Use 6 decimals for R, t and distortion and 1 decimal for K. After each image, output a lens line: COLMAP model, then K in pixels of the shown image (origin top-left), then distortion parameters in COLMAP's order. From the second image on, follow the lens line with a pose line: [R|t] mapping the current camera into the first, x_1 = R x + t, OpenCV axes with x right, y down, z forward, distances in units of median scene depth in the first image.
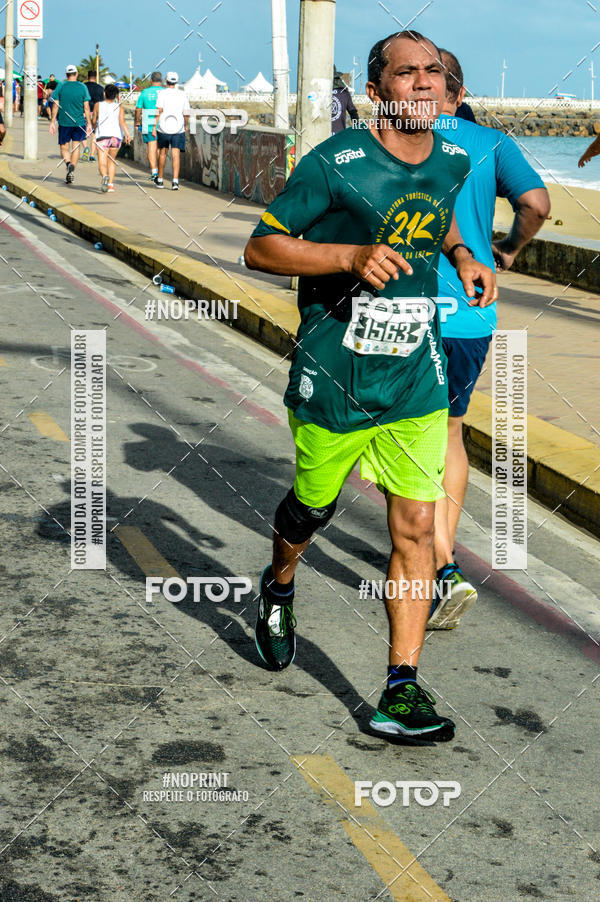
lens RADIAL K [[2529.3, 0, 307.2], [0, 2529.3, 418.4], [0, 0, 1]] dist [-0.103420, 0.000000]
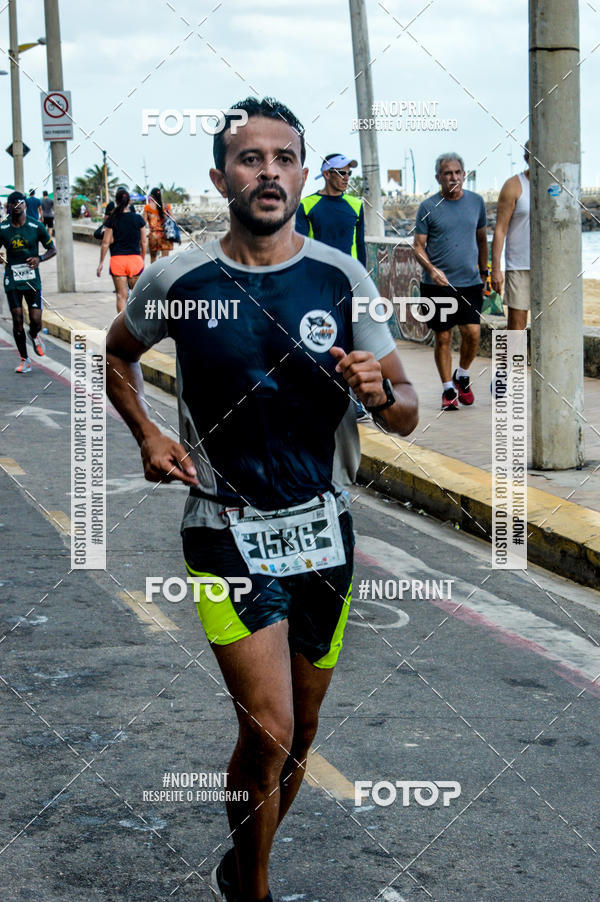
lens RADIAL K [[2828.0, 0, 299.7], [0, 2828.0, 453.5], [0, 0, 1]] dist [0.230552, 0.000000]
pose [[0.998823, -0.047372, -0.010437, -0.071045], [0.046935, 0.998149, -0.038680, -0.032325], [0.012250, 0.038145, 0.999197, 0.253684]]
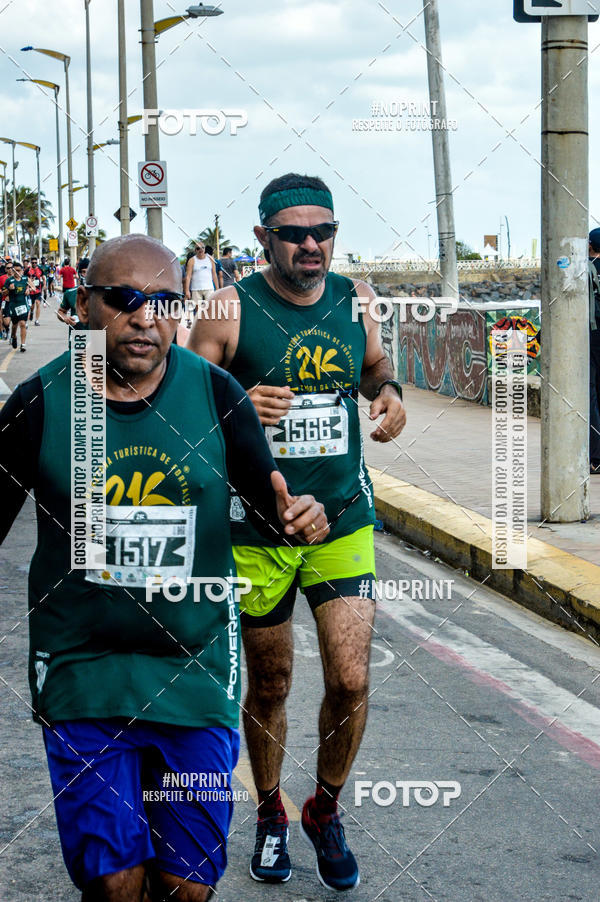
lens RADIAL K [[2688.1, 0, 300.7], [0, 2688.1, 460.6], [0, 0, 1]] dist [0.070703, 0.000000]
pose [[0.998184, -0.032838, -0.050501, -0.041921], [0.030026, 0.998009, -0.055461, -0.031079], [0.052221, 0.053844, 0.997183, 0.234968]]
